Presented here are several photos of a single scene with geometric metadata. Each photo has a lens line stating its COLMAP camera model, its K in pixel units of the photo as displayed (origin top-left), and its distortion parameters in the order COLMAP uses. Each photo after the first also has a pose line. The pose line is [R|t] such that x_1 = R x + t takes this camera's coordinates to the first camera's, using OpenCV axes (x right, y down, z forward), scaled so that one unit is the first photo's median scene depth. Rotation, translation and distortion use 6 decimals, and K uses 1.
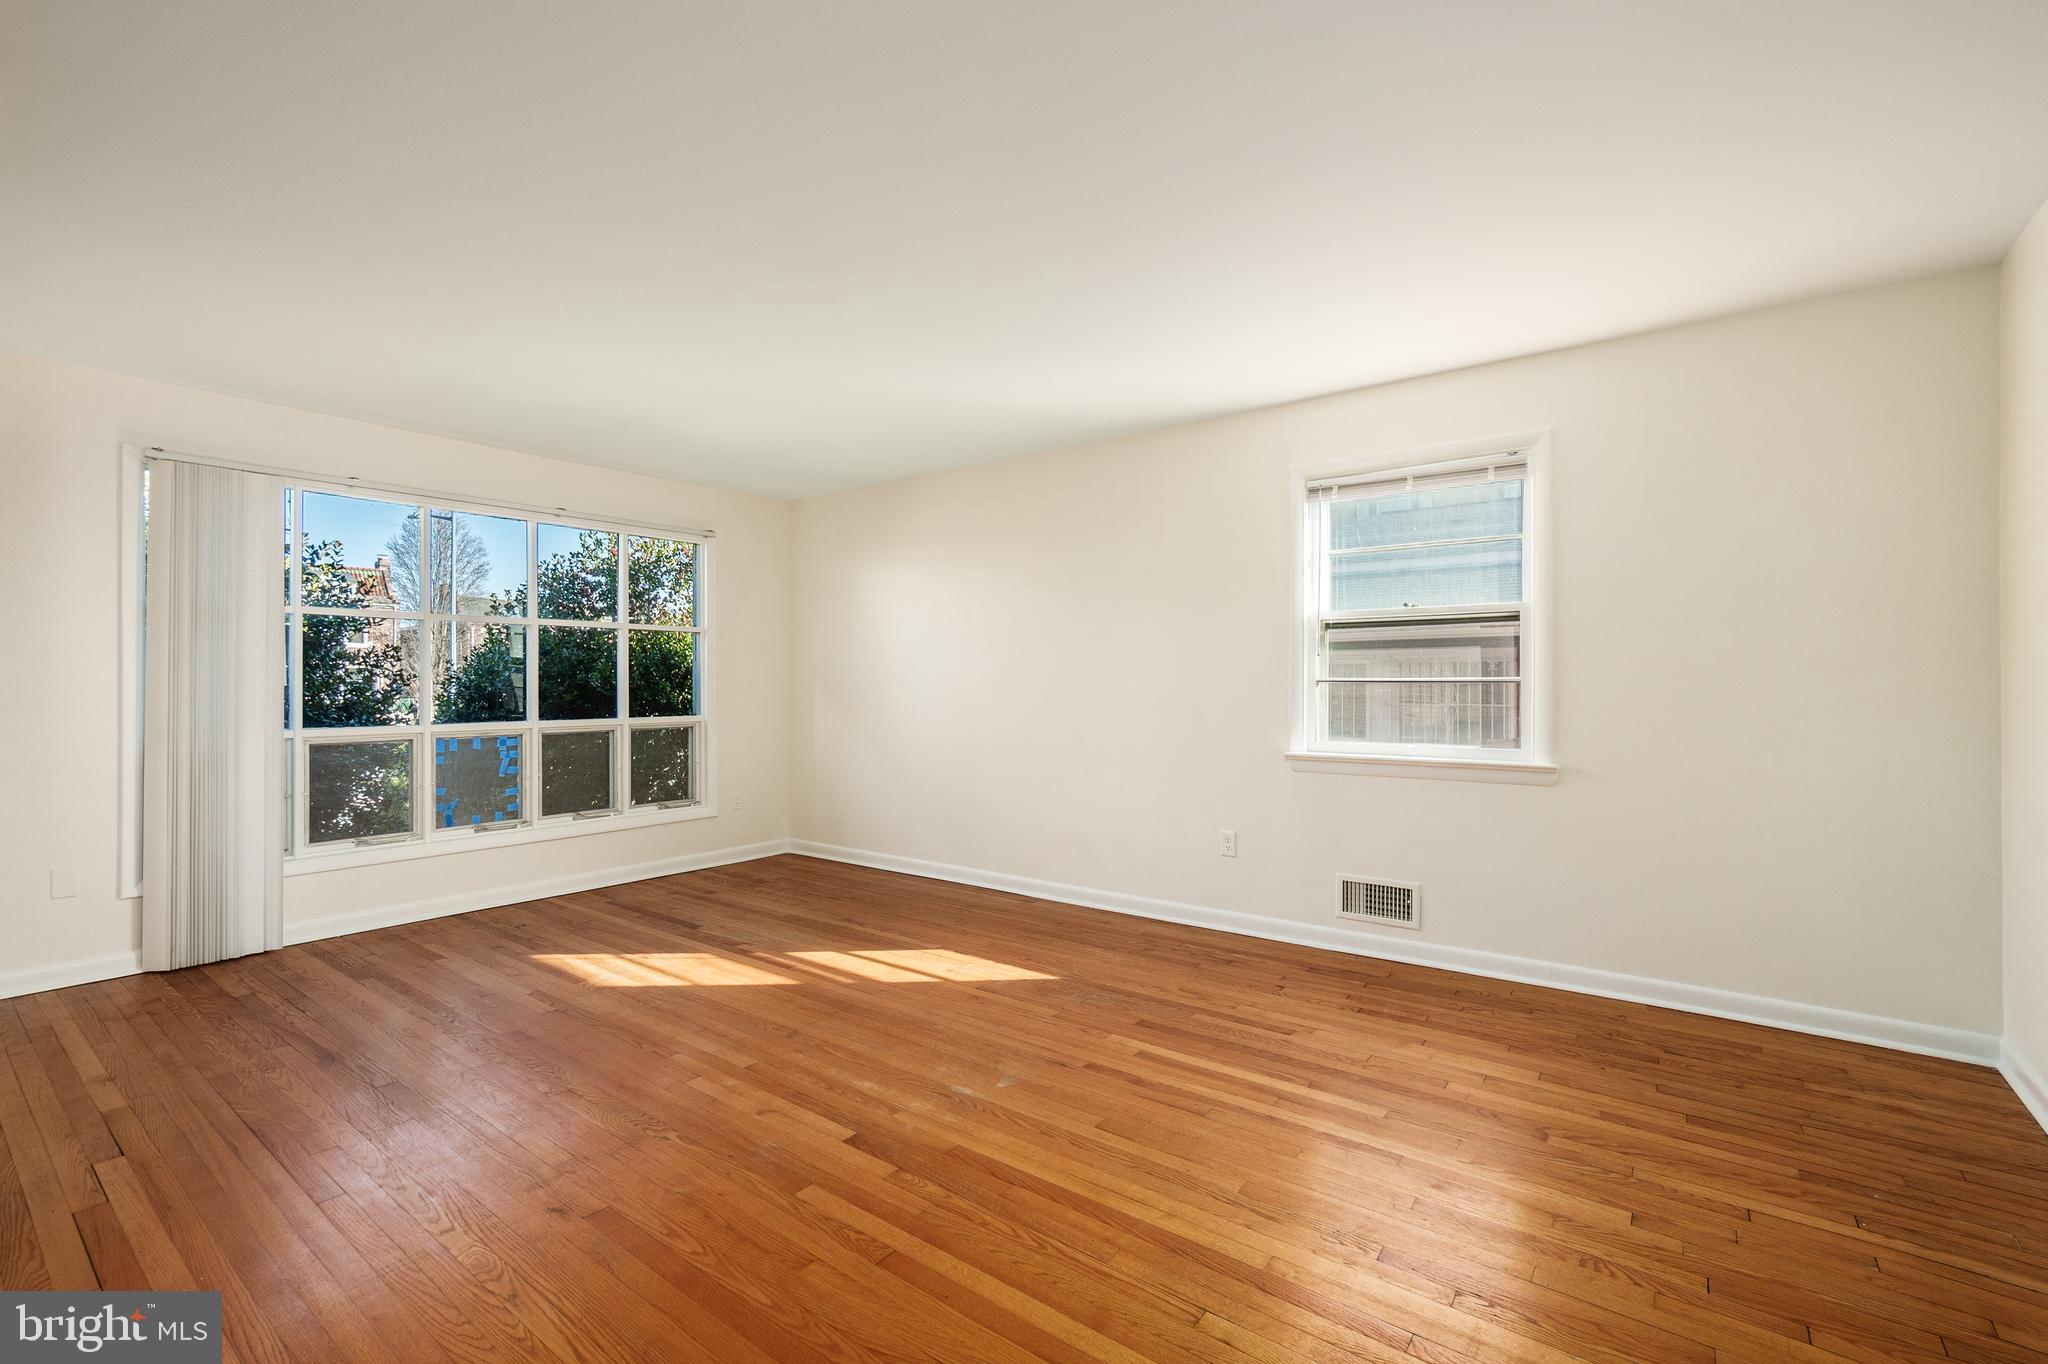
lens RADIAL K [[883.9, 0, 1021.4], [0, 883.9, 680.4], [0, 0, 1]] dist [-0.001448, 0.000327]
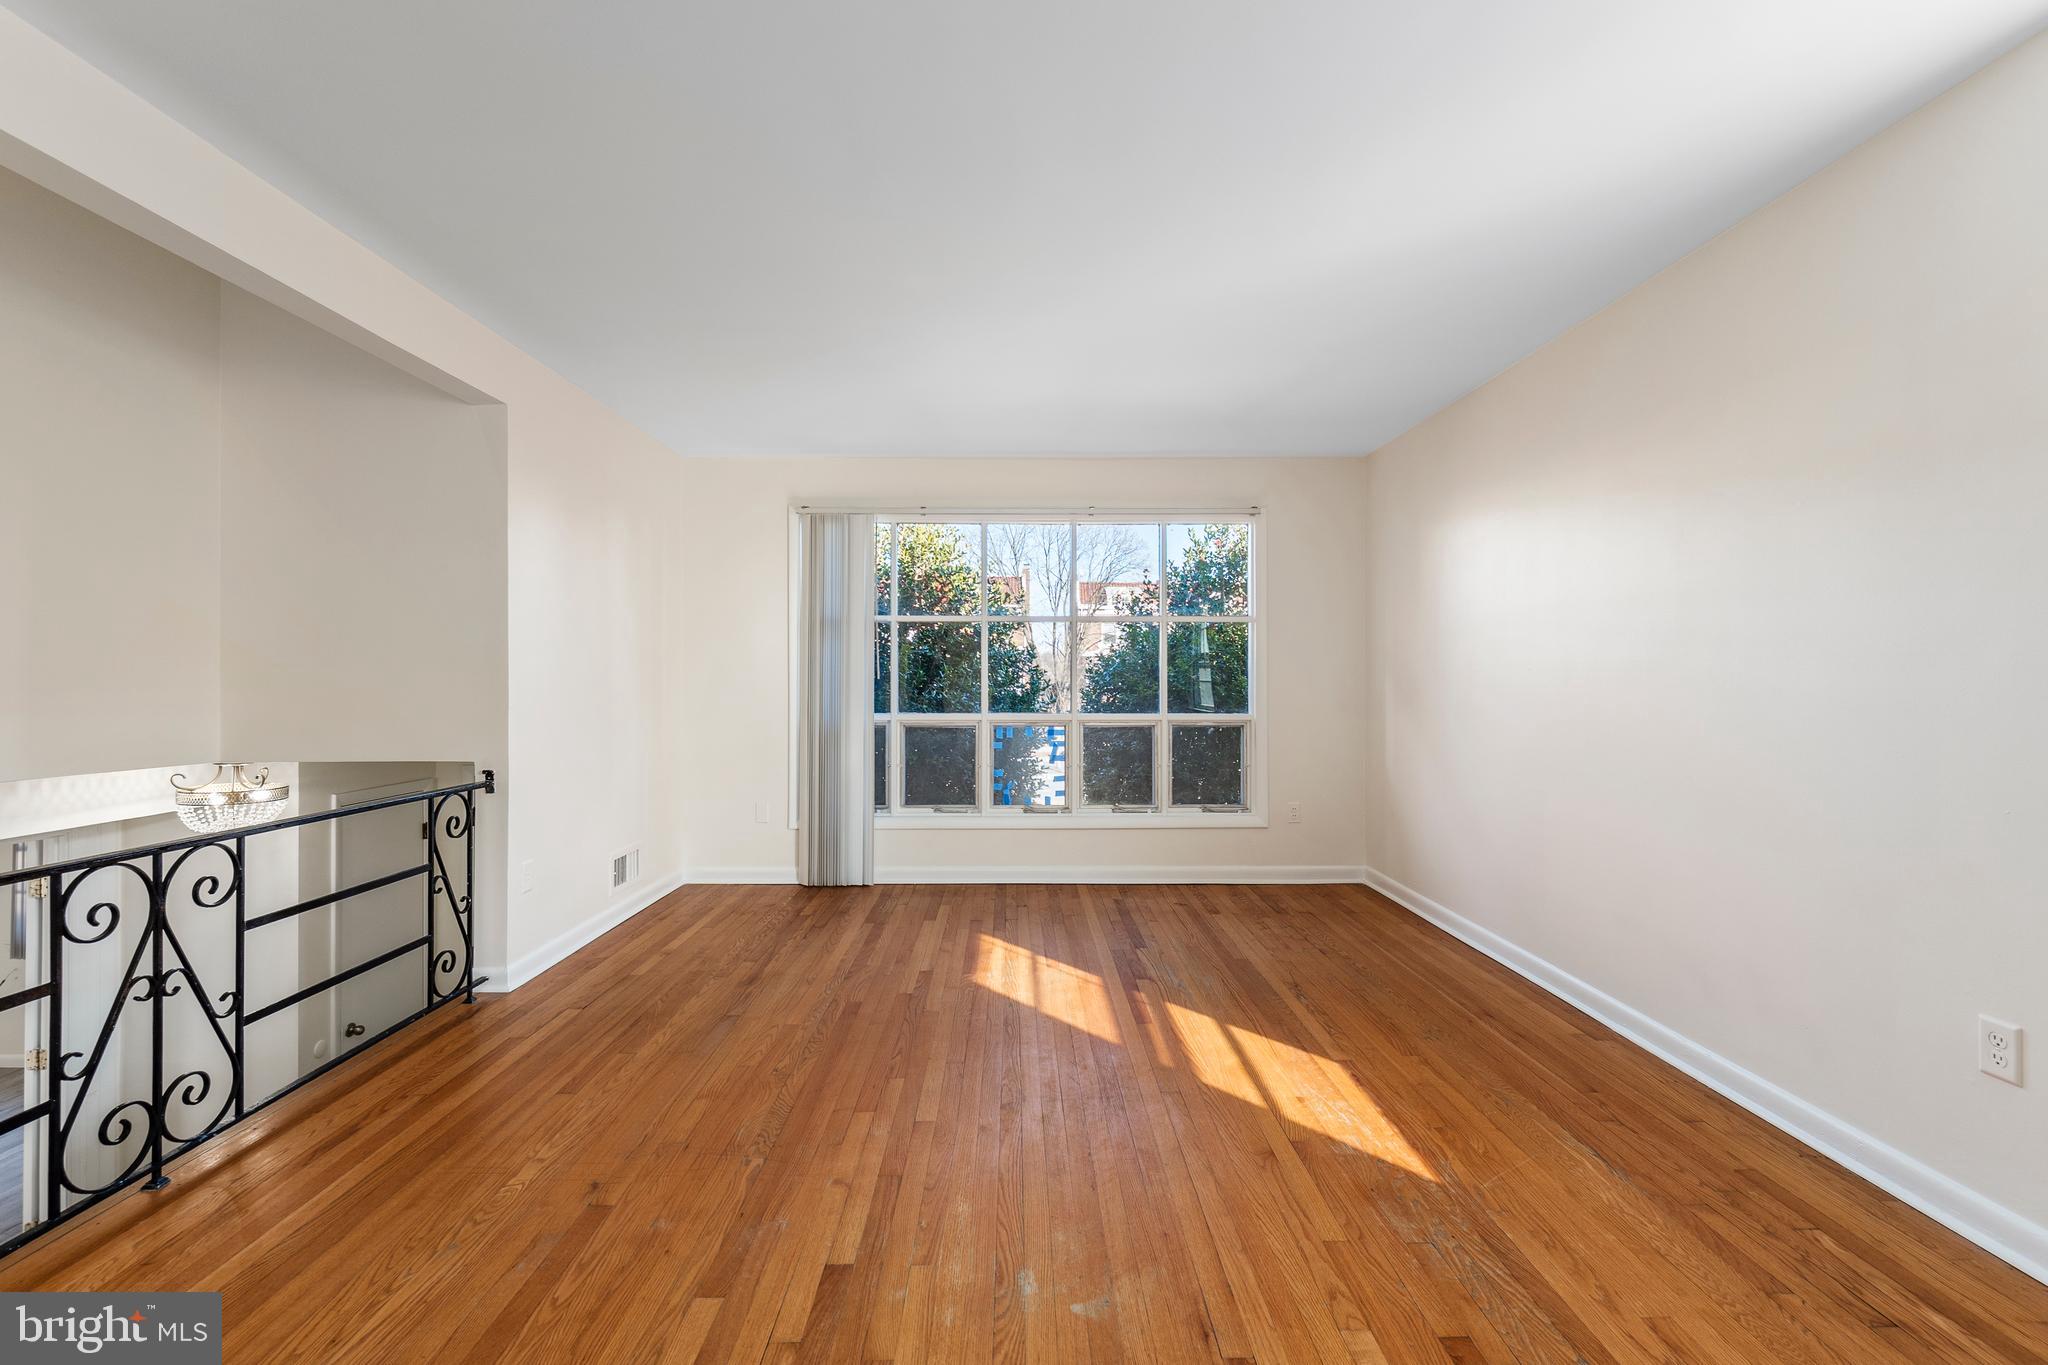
lens RADIAL K [[883.9, 0, 1021.4], [0, 883.9, 680.9], [0, 0, 1]] dist [-0.001448, 0.000327]
pose [[0.612297, 0.002894, -0.790622, 0.305322], [0.002896, 0.999978, 0.005903, 0.001579], [0.790622, -0.005904, 0.612276, 0.391323]]
